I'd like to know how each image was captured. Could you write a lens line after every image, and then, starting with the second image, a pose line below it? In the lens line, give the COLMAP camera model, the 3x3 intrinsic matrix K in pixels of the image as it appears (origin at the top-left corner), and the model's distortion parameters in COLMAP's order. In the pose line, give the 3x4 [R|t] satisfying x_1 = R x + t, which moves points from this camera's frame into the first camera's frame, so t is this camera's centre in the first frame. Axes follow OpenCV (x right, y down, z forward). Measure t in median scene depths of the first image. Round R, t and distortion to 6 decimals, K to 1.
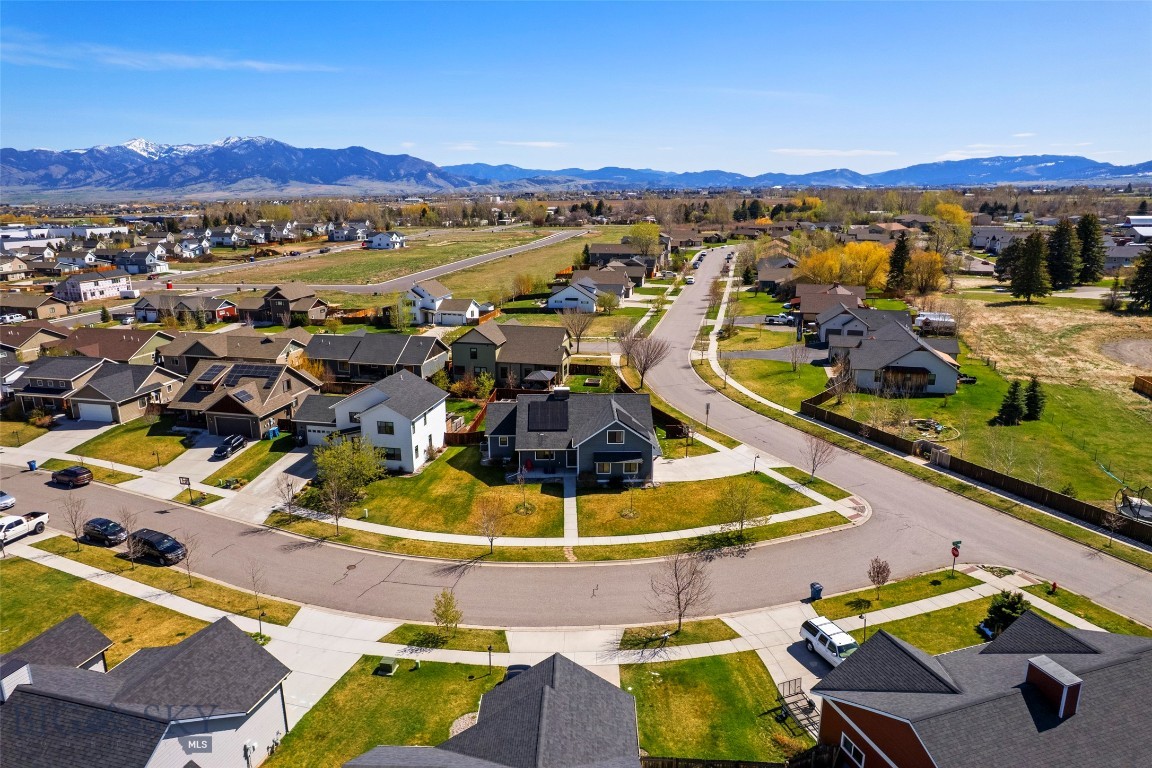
lens RADIAL K [[738.1, 0, 578.4], [0, 738.1, 382.6], [0, 0, 1]] dist [-0.078936, 0.069432]
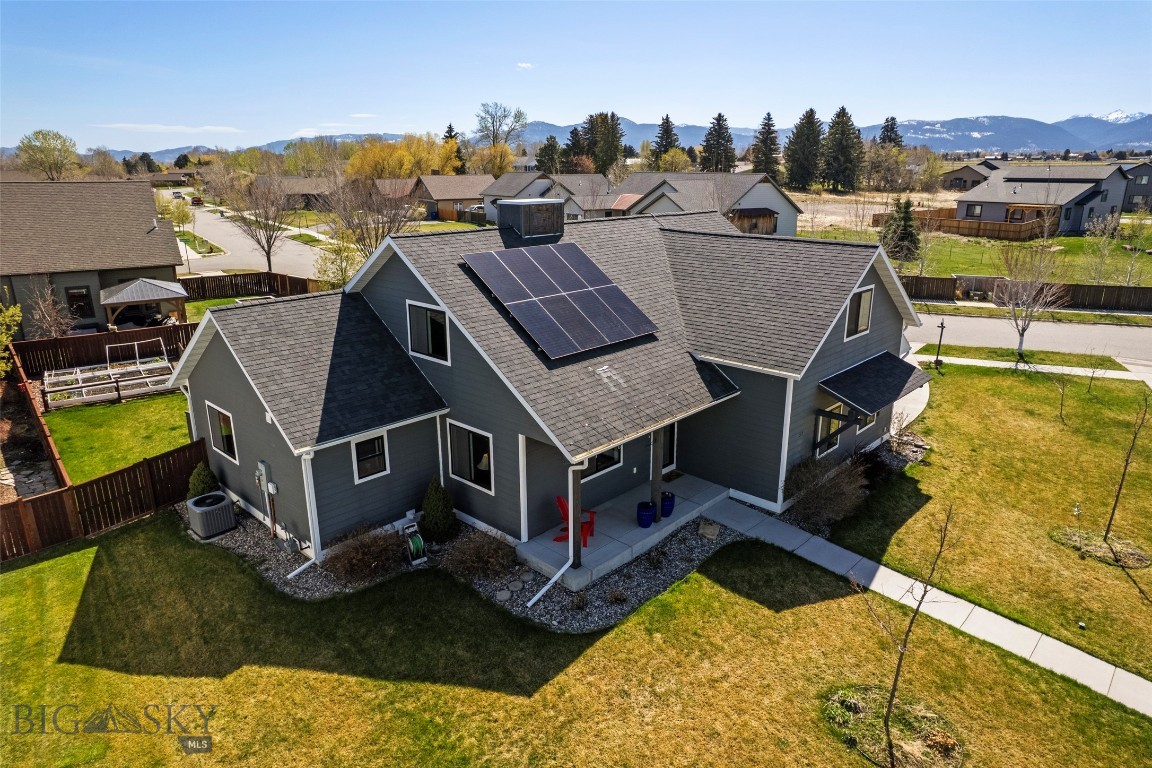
lens RADIAL K [[738.1, 0, 576.3], [0, 738.1, 384.6], [0, 0, 1]] dist [-0.078936, 0.069432]
pose [[0.699050, -0.204593, 0.685180, -0.201524], [0.182873, 0.977481, 0.105298, 0.046688], [-0.691293, 0.051692, 0.720723, 0.793127]]
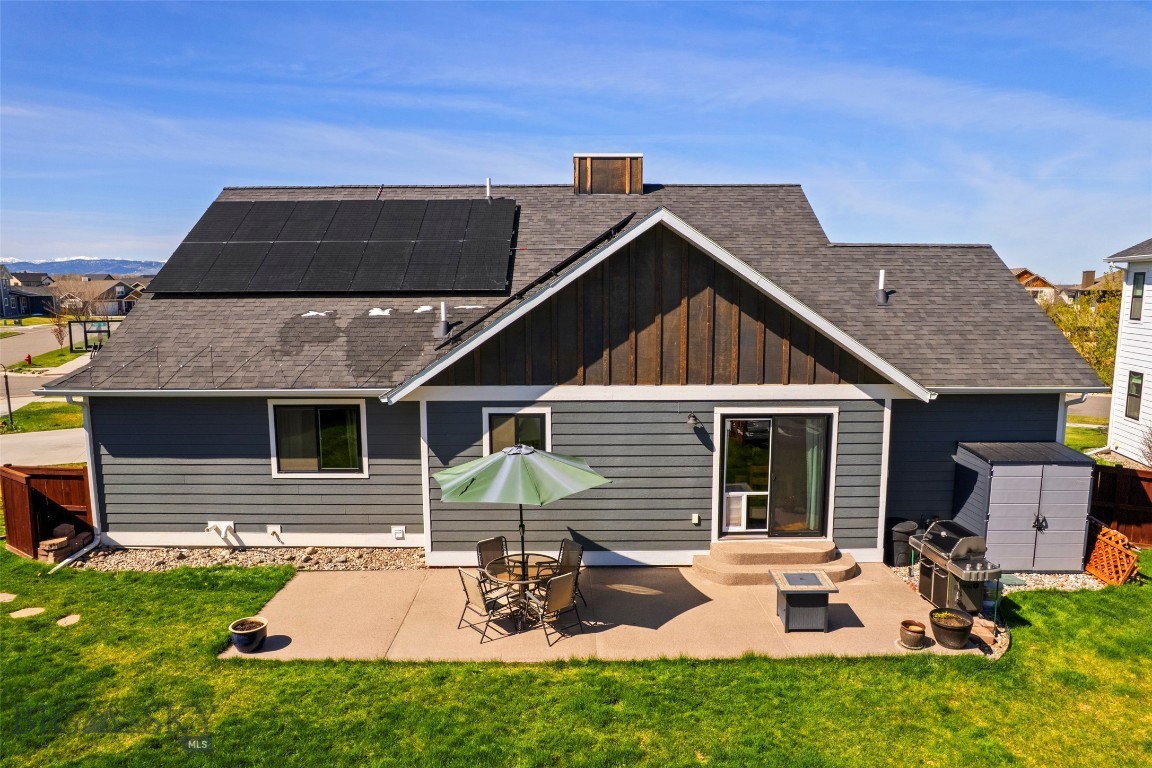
lens RADIAL K [[738.1, 0, 578.7], [0, 738.1, 384.8], [0, 0, 1]] dist [-0.078936, 0.069432]
pose [[-0.999884, 0.003525, 0.014814, -0.016643], [0.008925, 0.923883, 0.382570, -0.013900], [-0.012338, 0.382658, -0.923808, 1.219933]]
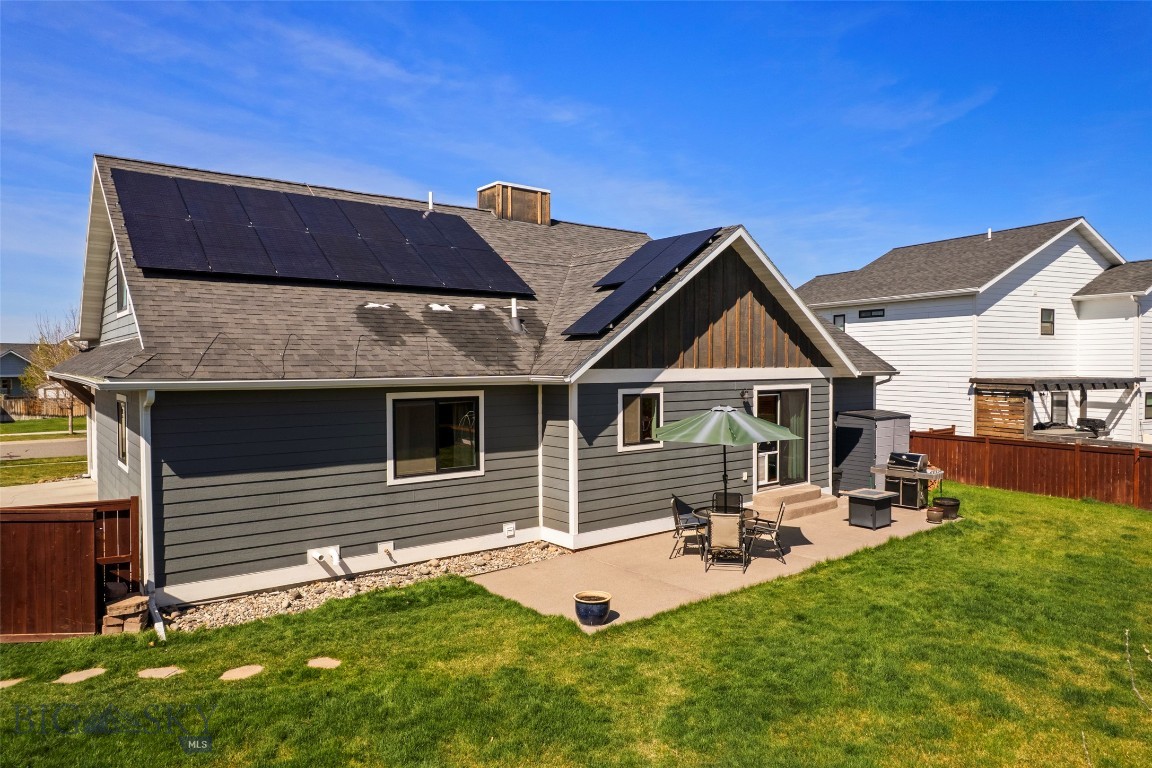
lens RADIAL K [[738.1, 0, 580.6], [0, 738.1, 383.4], [0, 0, 1]] dist [-0.078936, 0.069432]
pose [[-0.794004, 0.020534, -0.607566, 0.109148], [-0.152315, 0.960830, 0.231528, 0.009690], [0.588522, 0.276375, -0.759776, 1.202012]]
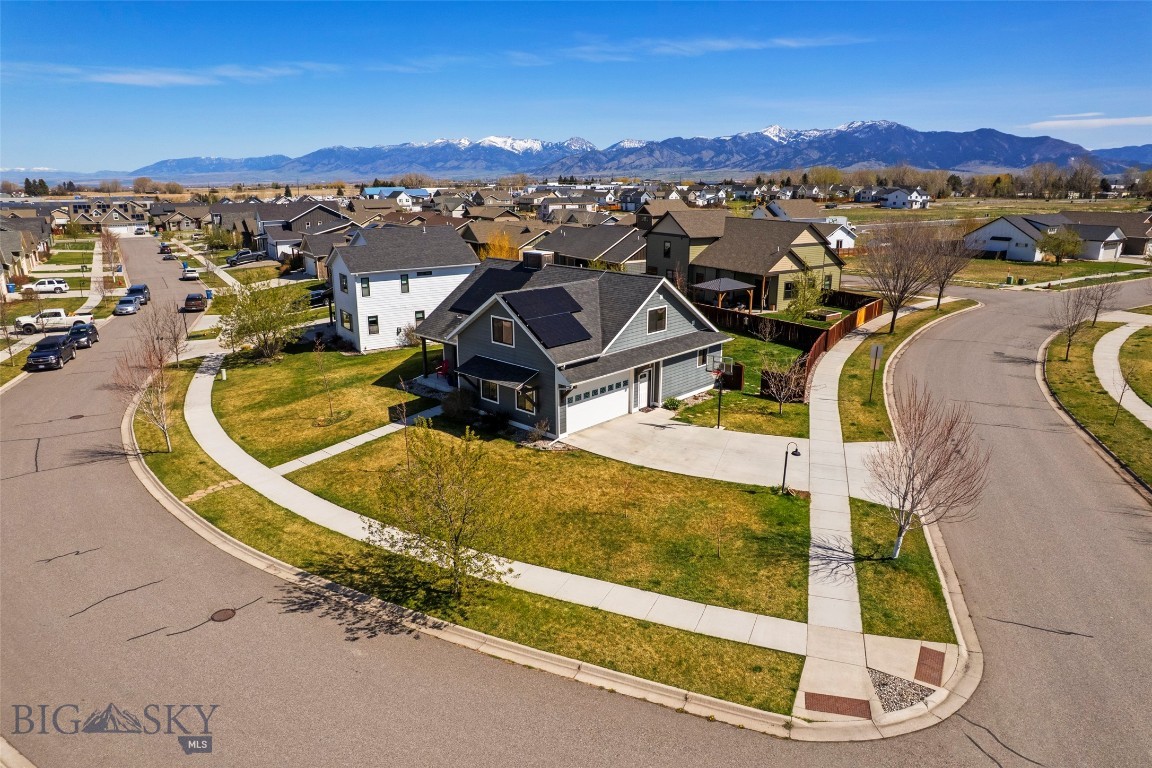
lens RADIAL K [[738.1, 0, 579.7], [0, 738.1, 384.7], [0, 0, 1]] dist [-0.078936, 0.069432]
pose [[0.715920, 0.195779, -0.670170, 0.389141], [-0.180993, 0.979108, 0.092681, 0.048527], [0.674314, 0.054944, 0.736398, 0.607367]]
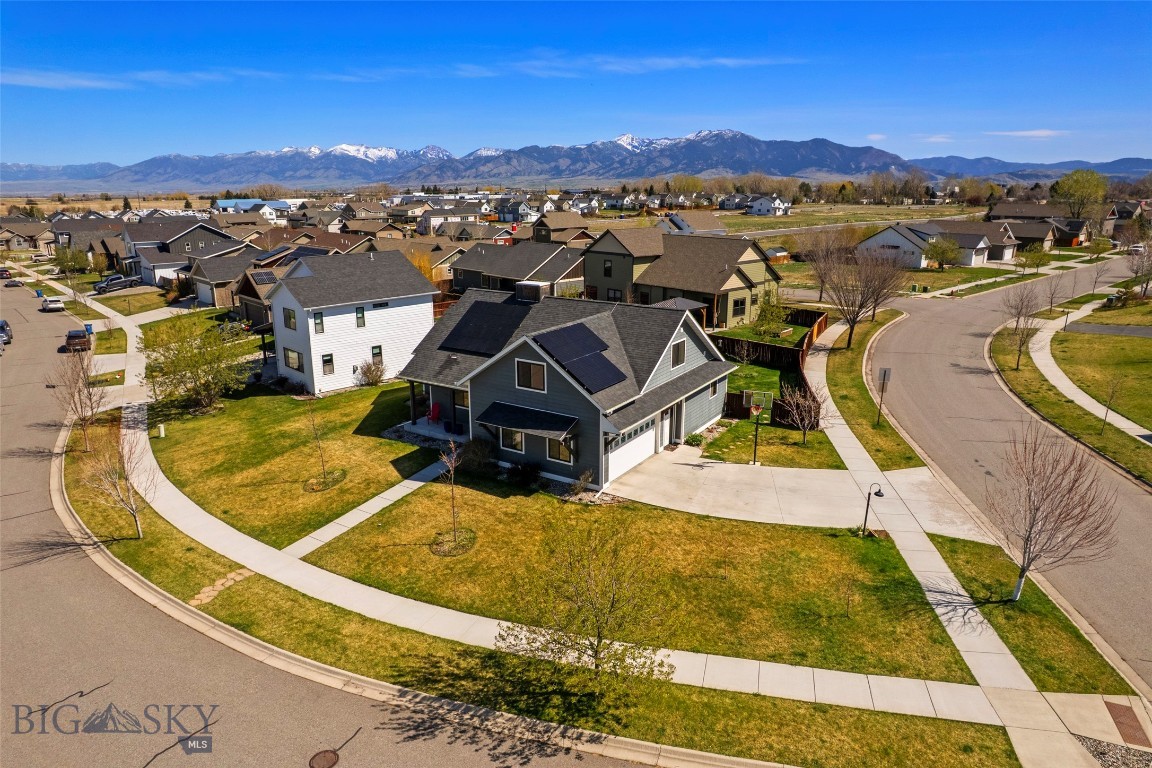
lens RADIAL K [[738.1, 0, 578.7], [0, 738.1, 383.4], [0, 0, 1]] dist [-0.078936, 0.069432]
pose [[0.831798, 0.149111, -0.534676, 0.290212], [-0.143729, 0.988250, 0.052003, 0.045832], [0.536147, 0.033592, 0.843456, 0.571907]]
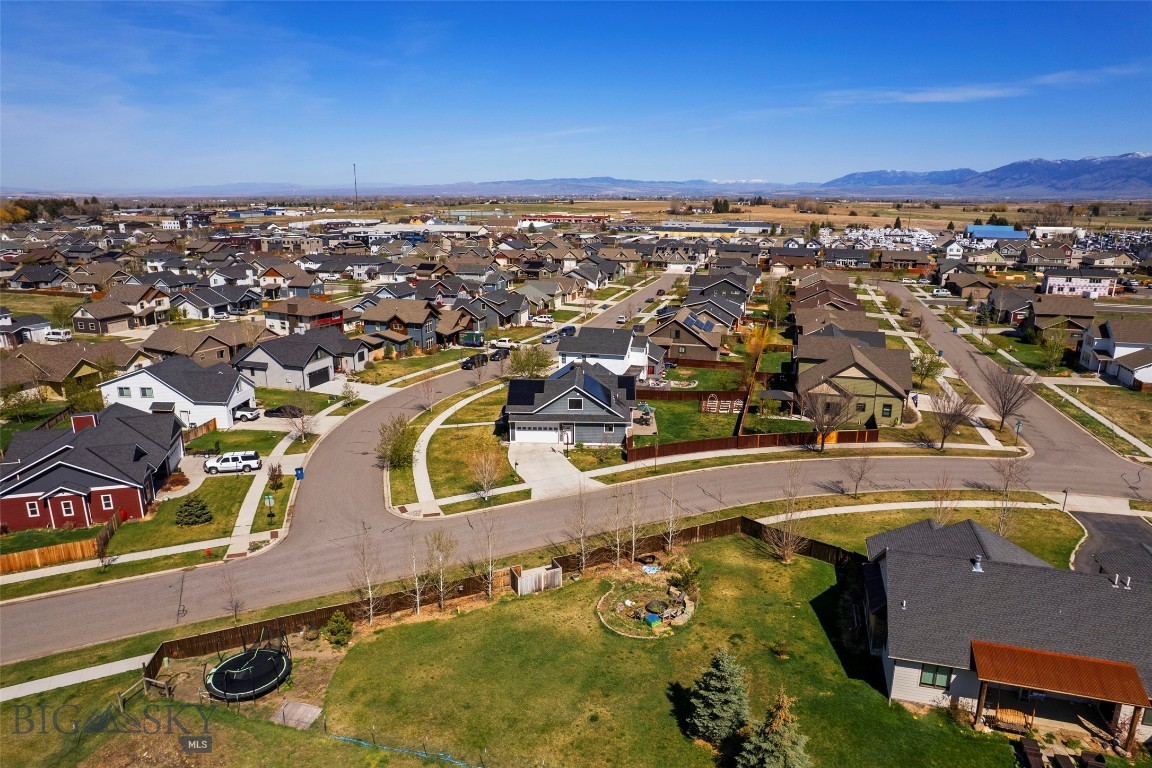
lens RADIAL K [[738.1, 0, 577.3], [0, 738.1, 390.7], [0, 0, 1]] dist [-0.078936, 0.069432]
pose [[-0.053968, 0.270122, -0.961312, 1.088191], [-0.256535, 0.926652, 0.274785, -0.262298], [0.965027, 0.261440, 0.019286, 0.976122]]
